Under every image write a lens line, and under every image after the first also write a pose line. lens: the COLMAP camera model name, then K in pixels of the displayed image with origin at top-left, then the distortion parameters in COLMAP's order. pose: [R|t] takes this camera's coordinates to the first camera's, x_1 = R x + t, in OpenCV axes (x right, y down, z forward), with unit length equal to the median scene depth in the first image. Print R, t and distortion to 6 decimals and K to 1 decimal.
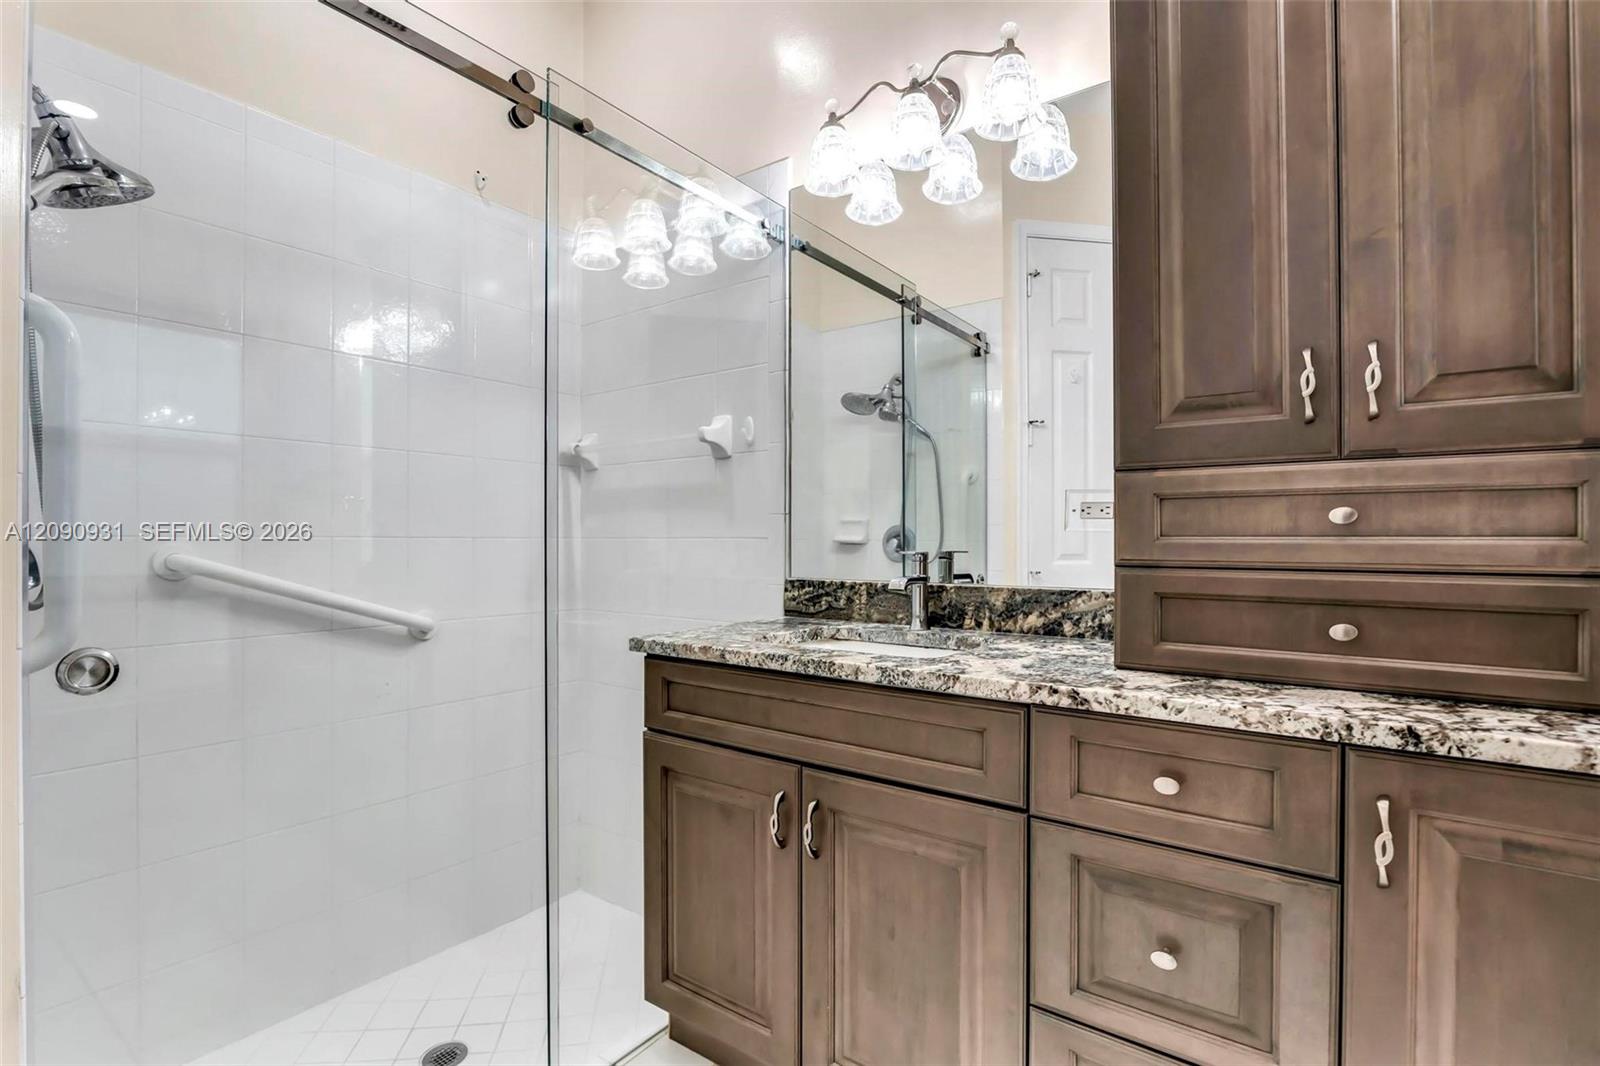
lens RADIAL K [[747.0, 0, 805.2], [0, 747.0, 539.0], [0, 0, 1]] dist [-0.019660, 0.003537]
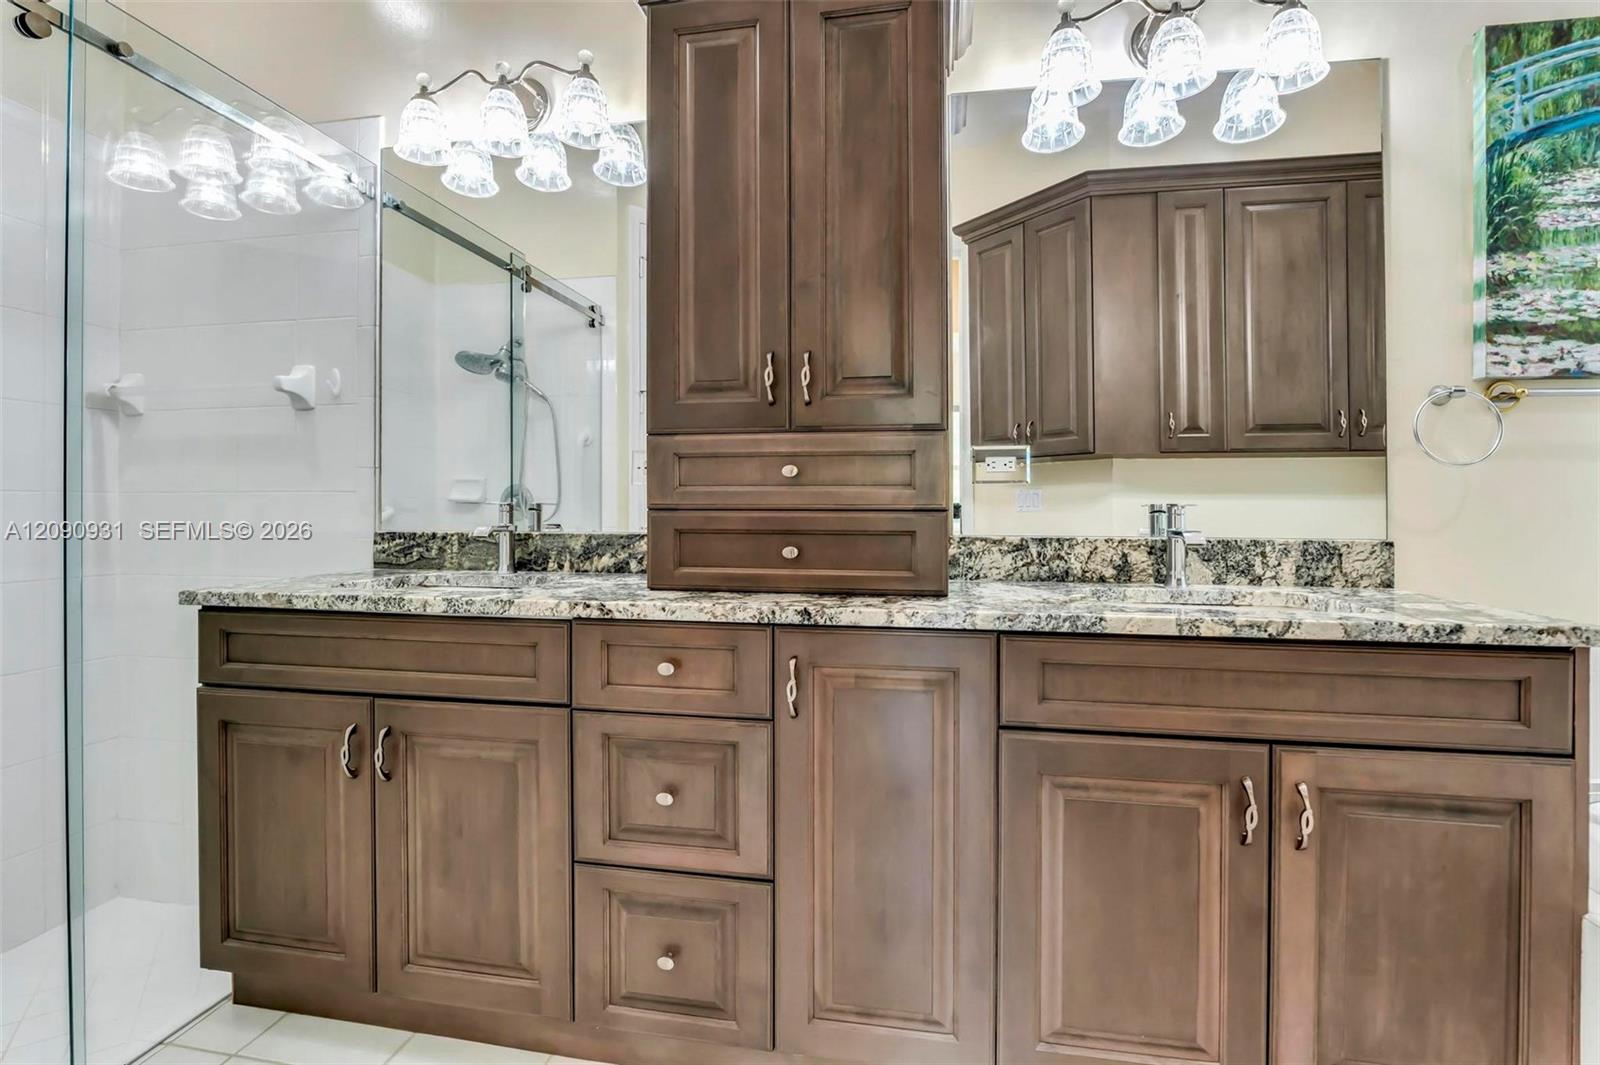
lens RADIAL K [[747.0, 0, 797.6], [0, 747.0, 503.0], [0, 0, 1]] dist [-0.019660, 0.003537]
pose [[0.902097, 0.000612, 0.431533, 0.072729], [0.000170, 0.999998, -0.001772, 0.020946], [-0.431534, 0.001672, 0.902095, -0.200024]]
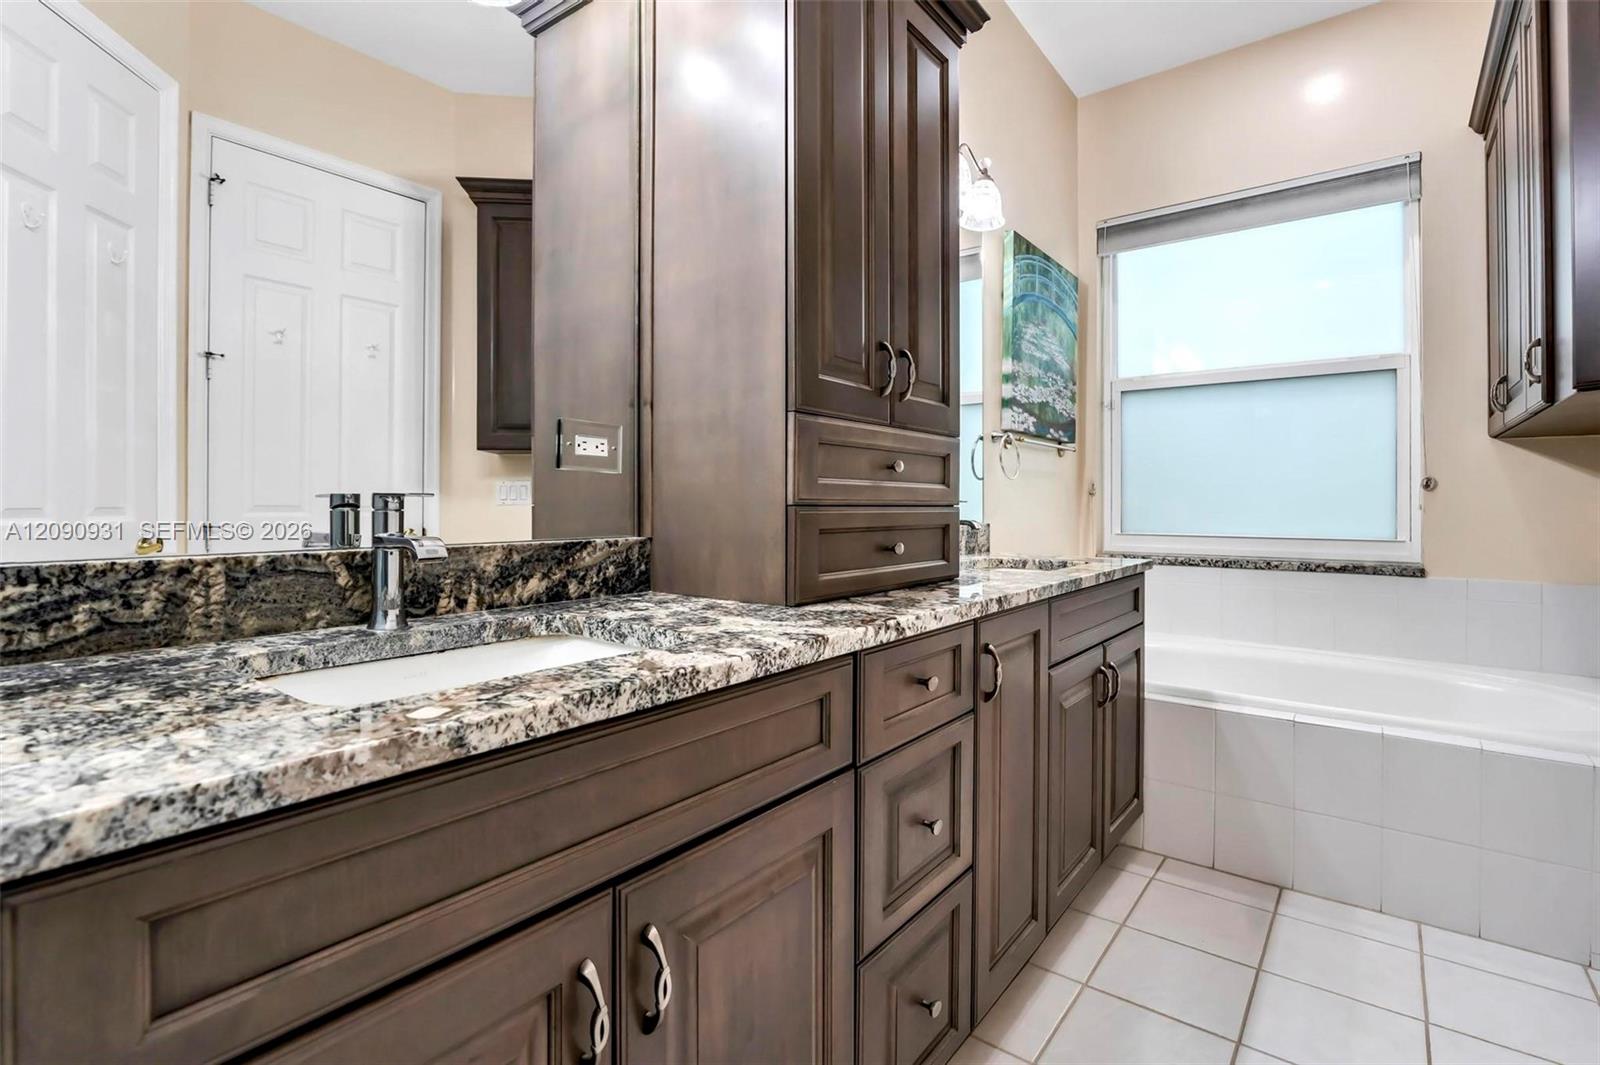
lens RADIAL K [[747.0, 0, 802.5], [0, 747.0, 499.5], [0, 0, 1]] dist [-0.019660, 0.003537]
pose [[0.044214, 0.003941, 0.999014, -0.452084], [-0.003795, 0.999986, -0.003777, 0.024654], [-0.999015, -0.003624, 0.044228, 0.719138]]
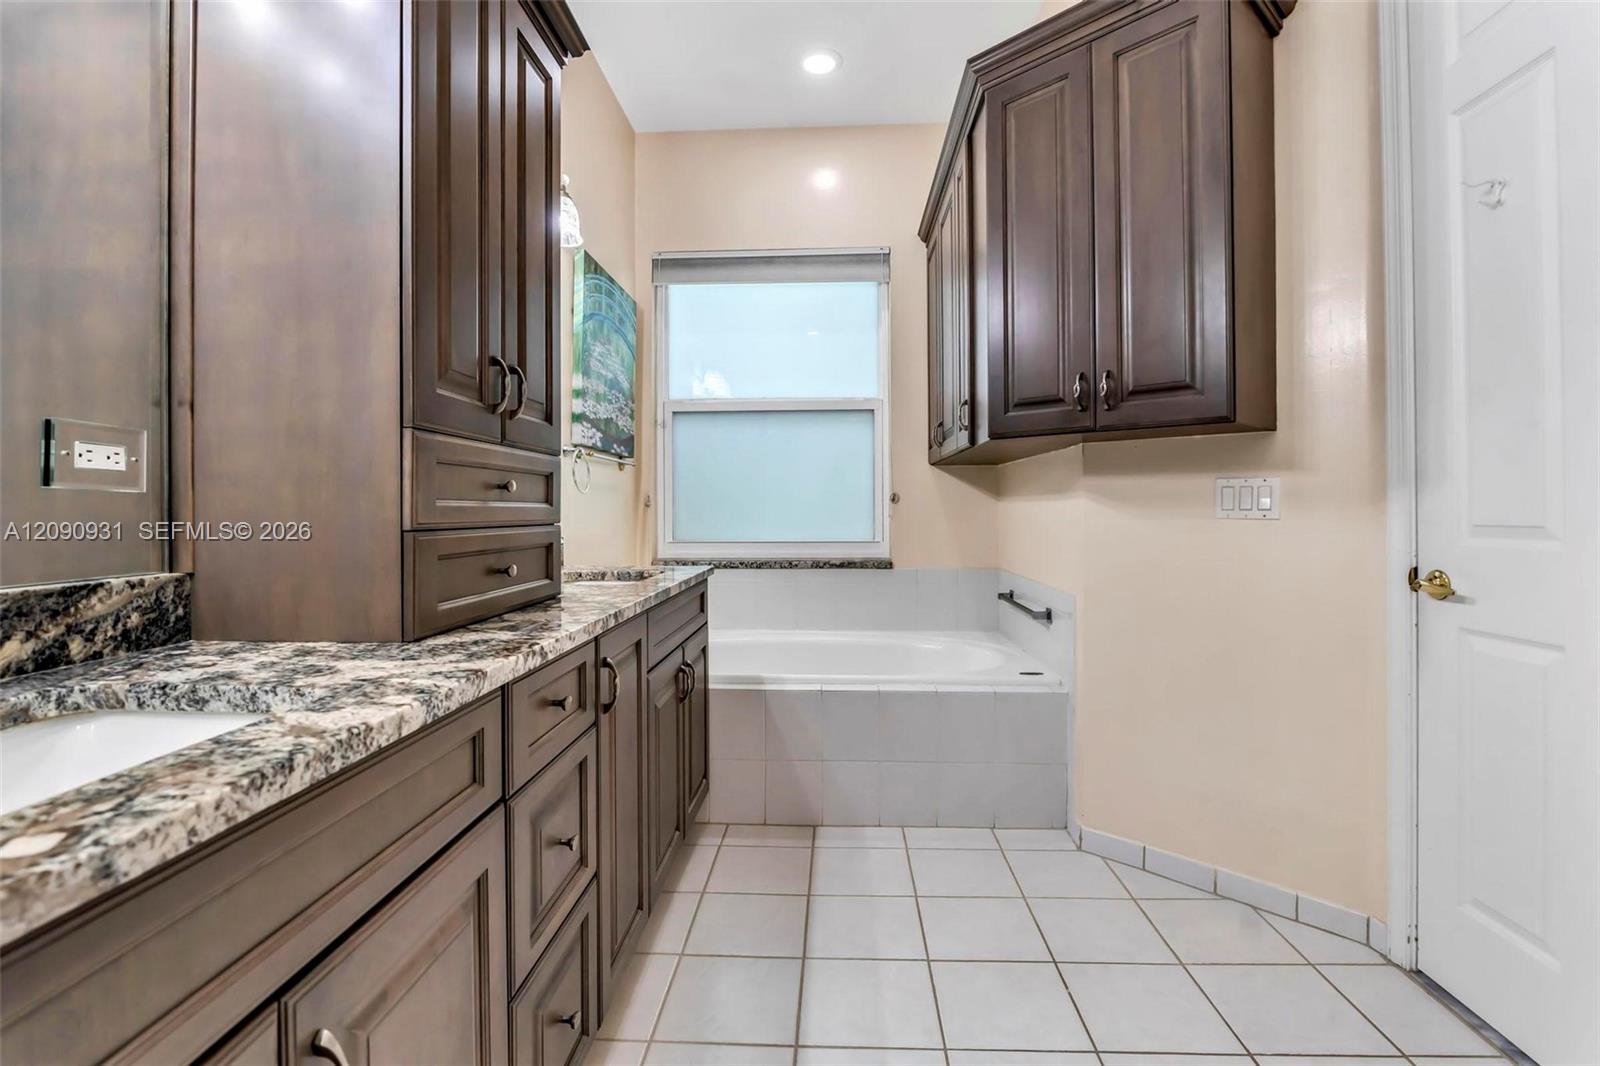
lens RADIAL K [[747.0, 0, 790.5], [0, 747.0, 509.9], [0, 0, 1]] dist [-0.019660, 0.003537]
pose [[-0.528858, 0.001016, 0.848710, -0.462906], [0.004161, 0.999990, 0.001395, 0.008874], [-0.848700, 0.004270, -0.528857, 0.828932]]
